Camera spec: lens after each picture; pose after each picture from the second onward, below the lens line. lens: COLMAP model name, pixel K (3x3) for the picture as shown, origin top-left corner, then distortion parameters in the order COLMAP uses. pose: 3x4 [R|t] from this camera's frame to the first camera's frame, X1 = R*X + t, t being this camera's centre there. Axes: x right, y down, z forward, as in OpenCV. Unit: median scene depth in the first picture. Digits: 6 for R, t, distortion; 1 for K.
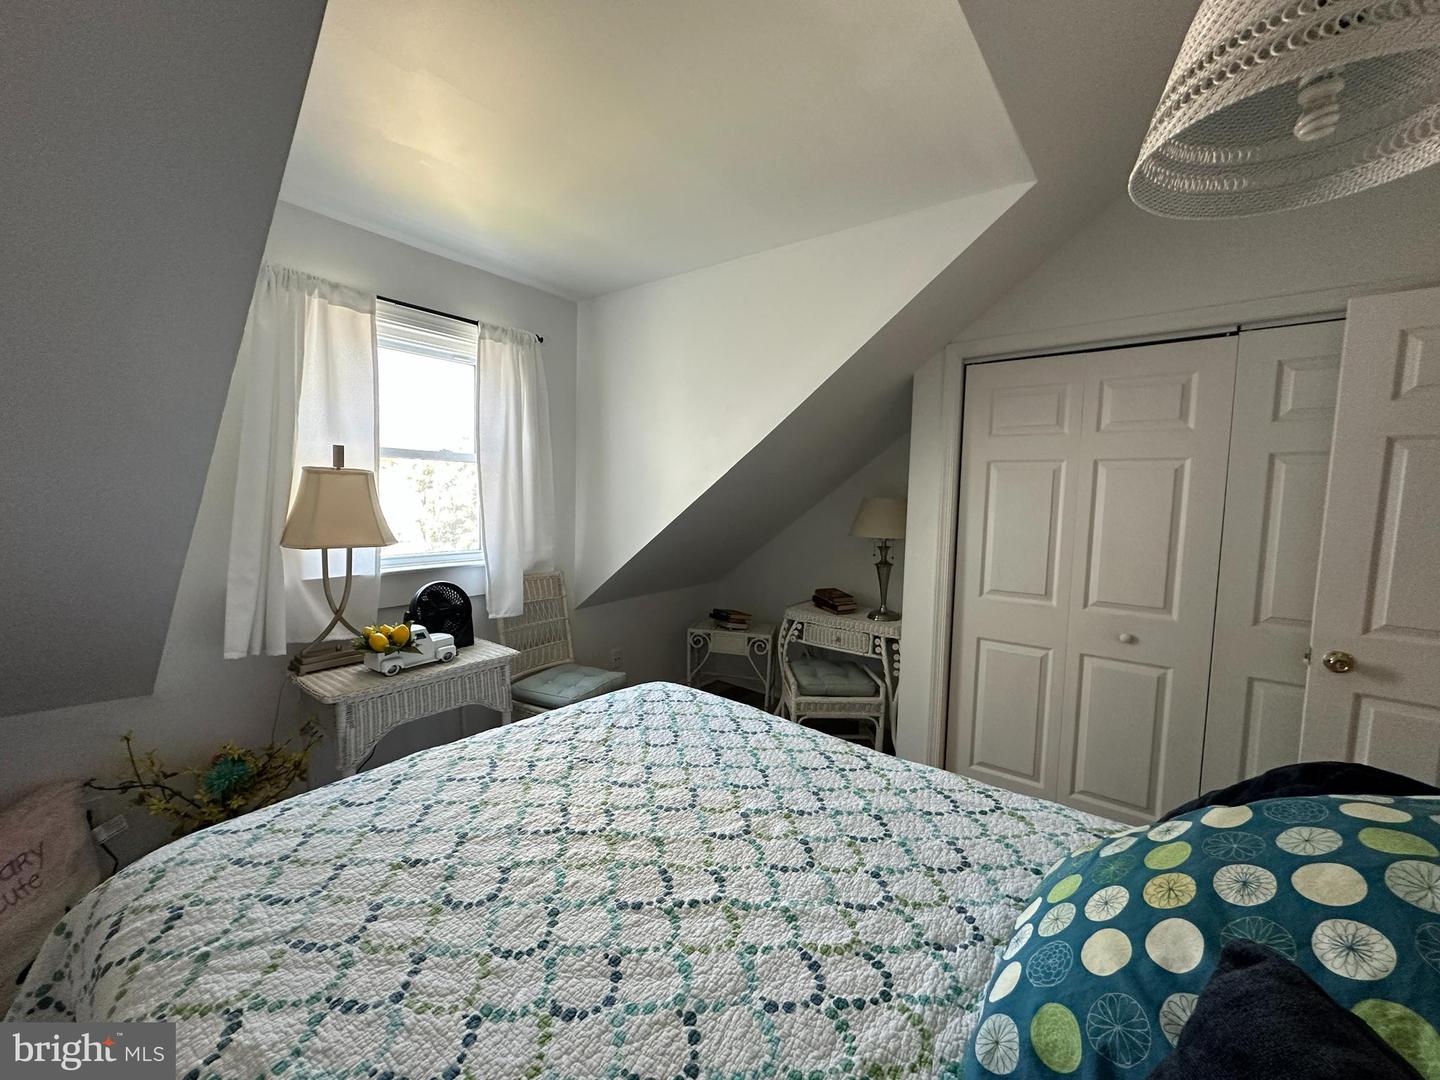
lens RADIAL K [[571.7, 0, 721.0], [0, 571.7, 541.8], [0, 0, 1]] dist [0.001391, 0.000037]
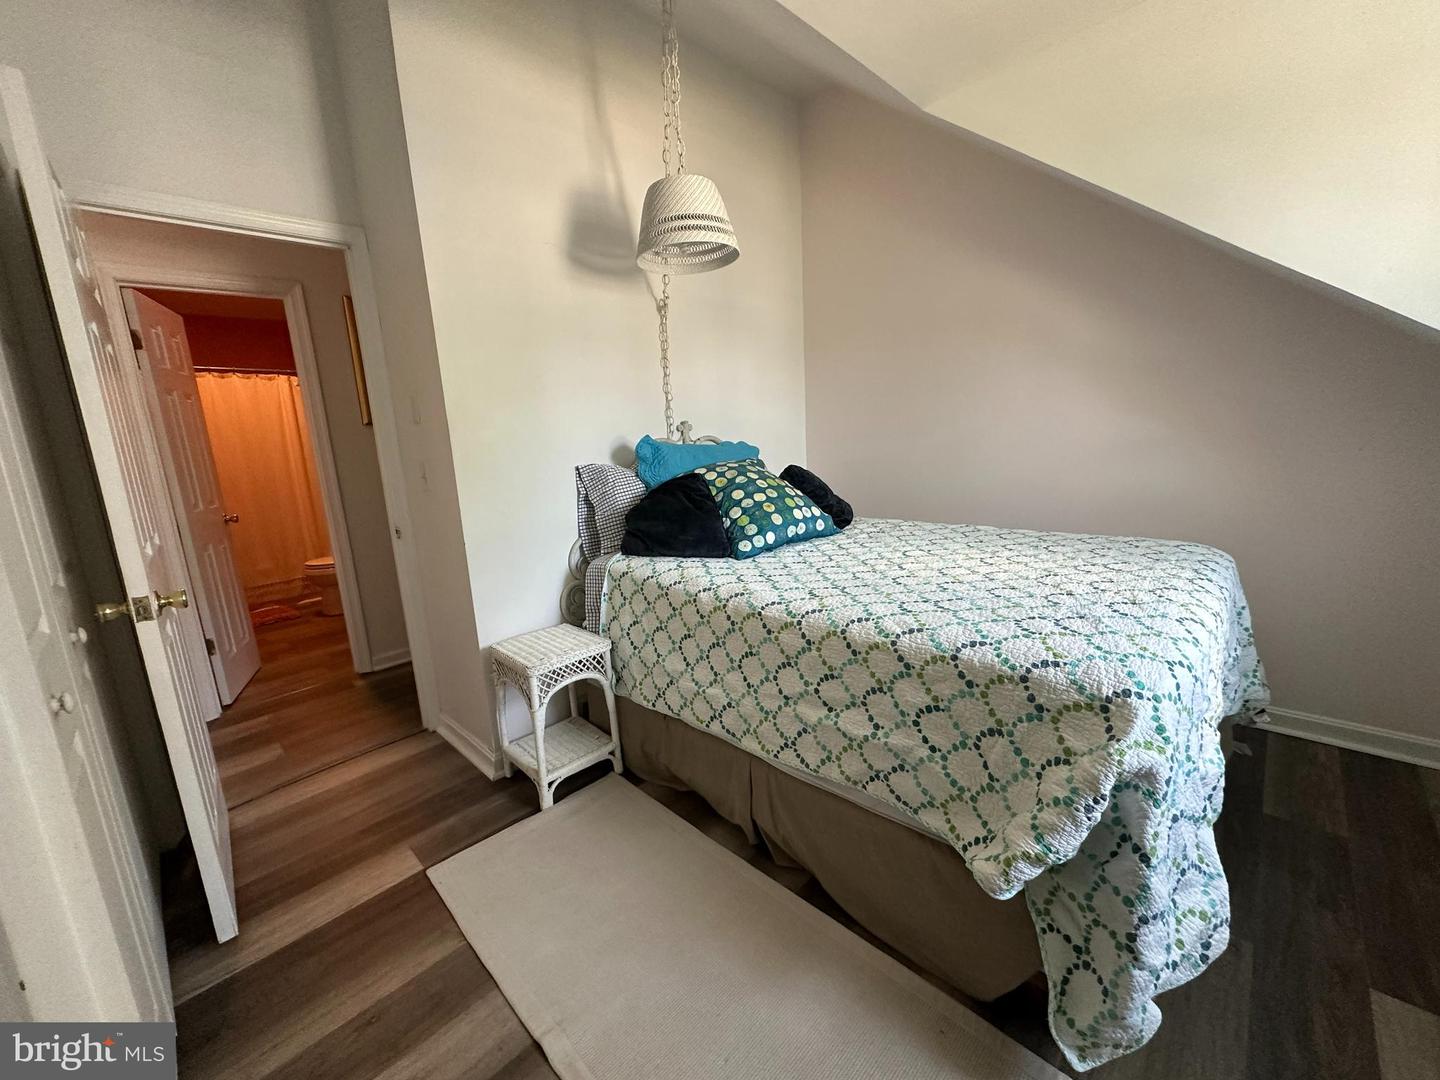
lens RADIAL K [[571.7, 0, 718.4], [0, 571.7, 538.8], [0, 0, 1]] dist [0.001391, 0.000037]
pose [[-0.992368, 0.018119, 0.121969, 0.312814], [0.050115, 0.963032, 0.264686, -0.055860], [-0.112665, 0.268778, -0.956590, 2.224539]]
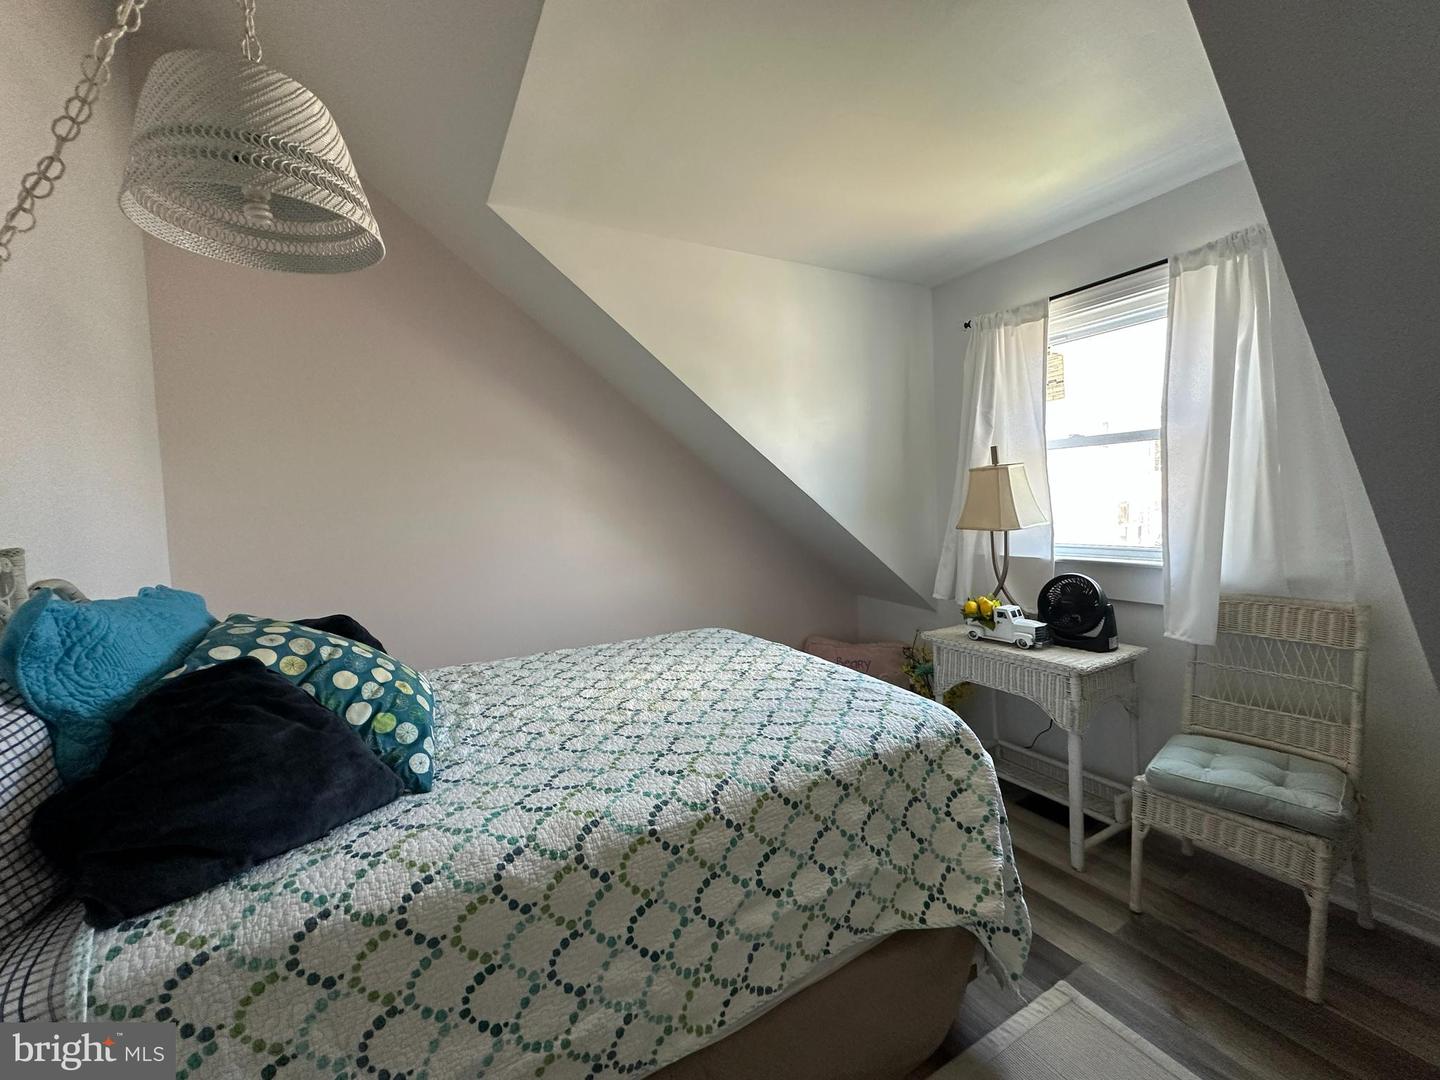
lens RADIAL K [[571.7, 0, 719.9], [0, 571.7, 541.7], [0, 0, 1]] dist [0.001391, 0.000037]
pose [[-0.373583, 0.055824, -0.925916, 1.077251], [-0.048740, 0.995627, 0.079693, -0.054906], [0.926315, 0.074901, -0.369228, 1.439228]]
